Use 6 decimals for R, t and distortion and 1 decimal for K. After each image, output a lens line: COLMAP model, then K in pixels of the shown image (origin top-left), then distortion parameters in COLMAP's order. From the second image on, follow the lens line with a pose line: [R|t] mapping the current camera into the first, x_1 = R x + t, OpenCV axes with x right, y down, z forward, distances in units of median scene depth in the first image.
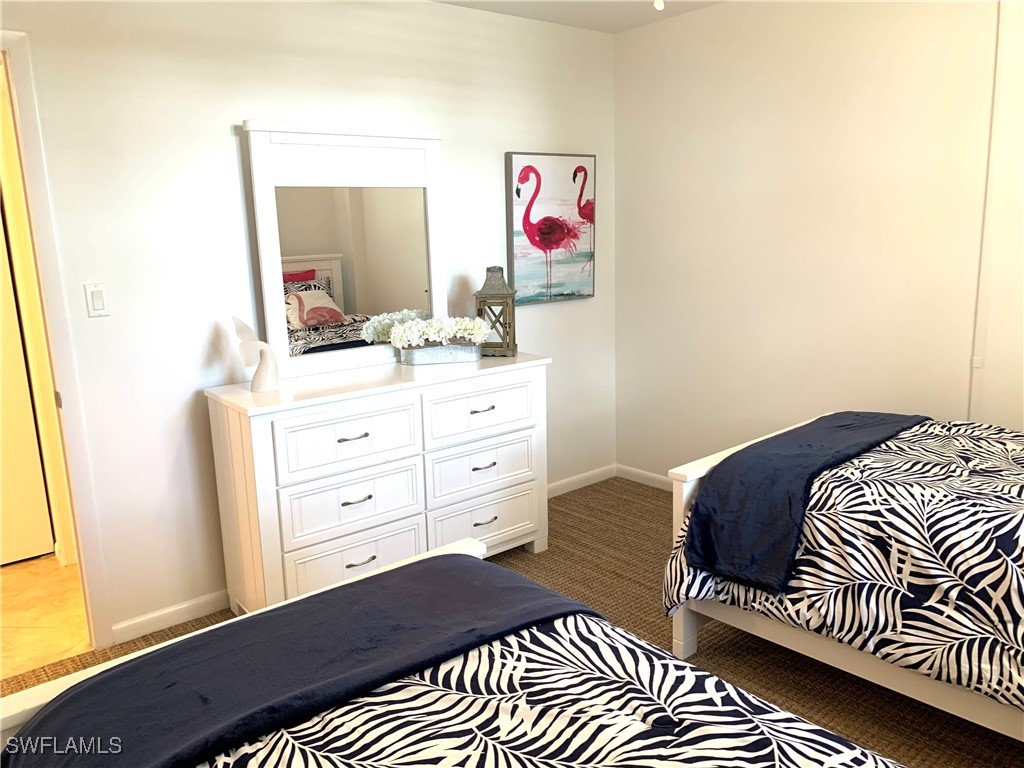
lens RADIAL K [[793.1, 0, 511.5], [0, 793.1, 384.4], [0, 0, 1]] dist [-0.013429, -0.001708]
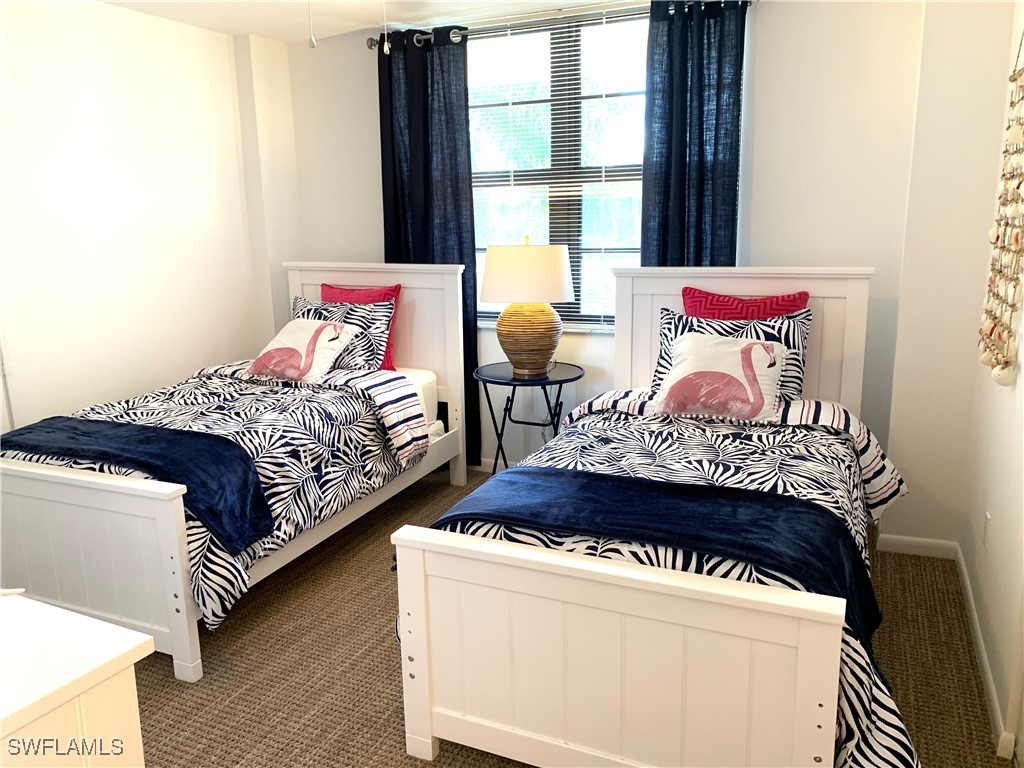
lens RADIAL K [[793.1, 0, 512.4], [0, 793.1, 384.5], [0, 0, 1]] dist [-0.013429, -0.001708]
pose [[-0.435792, -0.149807, 0.887493, -0.963079], [0.203875, 0.943991, 0.259454, -0.209173], [-0.876653, 0.294006, -0.380842, 1.170030]]
